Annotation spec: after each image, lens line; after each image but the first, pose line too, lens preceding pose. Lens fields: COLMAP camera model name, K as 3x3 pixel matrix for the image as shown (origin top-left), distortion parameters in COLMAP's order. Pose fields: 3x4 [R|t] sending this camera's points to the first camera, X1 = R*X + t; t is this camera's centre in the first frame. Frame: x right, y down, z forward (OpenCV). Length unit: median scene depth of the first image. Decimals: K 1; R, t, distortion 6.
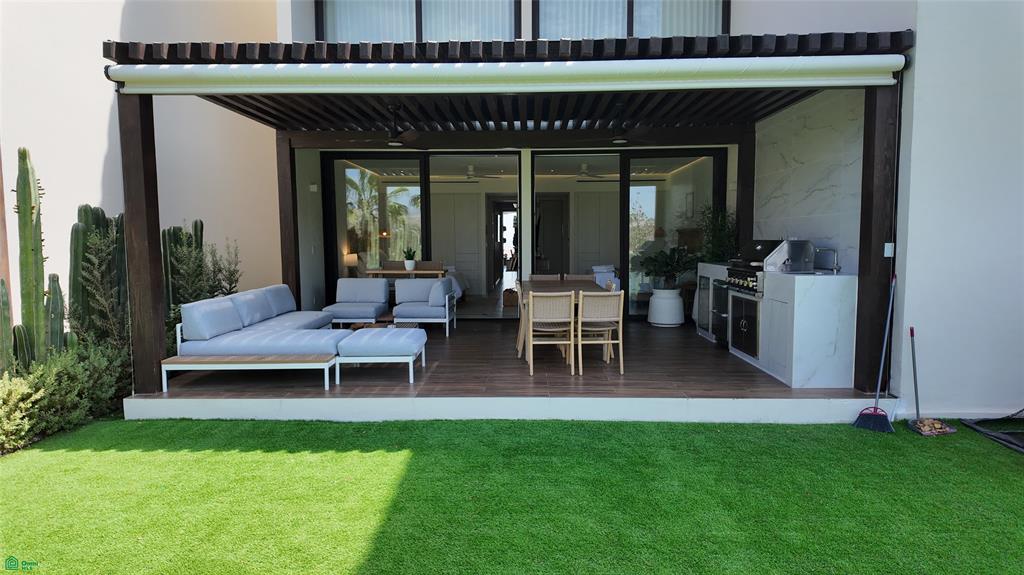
lens RADIAL K [[590.5, 0, 511.5], [0, 590.5, 281.5], [0, 0, 1]] dist [0.046510, -0.048303]
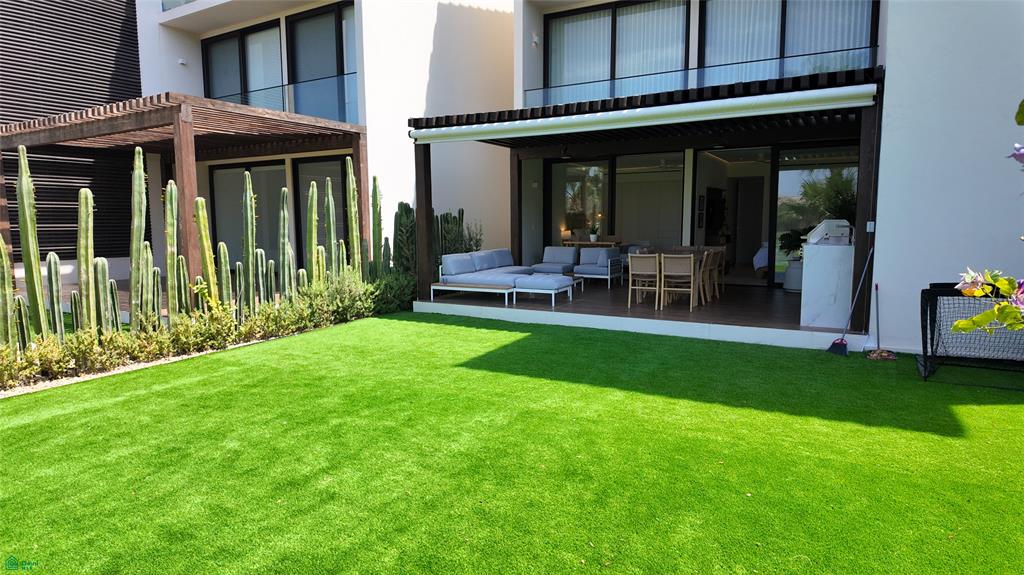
lens RADIAL K [[599.0, 0, 513.0], [0, 599.0, 286.8], [0, 0, 1]] dist [0.049231, -0.056493]
pose [[0.884451, 0.051889, -0.463739, 0.535797], [-0.033258, 0.998280, 0.048270, 0.041596], [0.465446, -0.027270, 0.884656, -0.573196]]
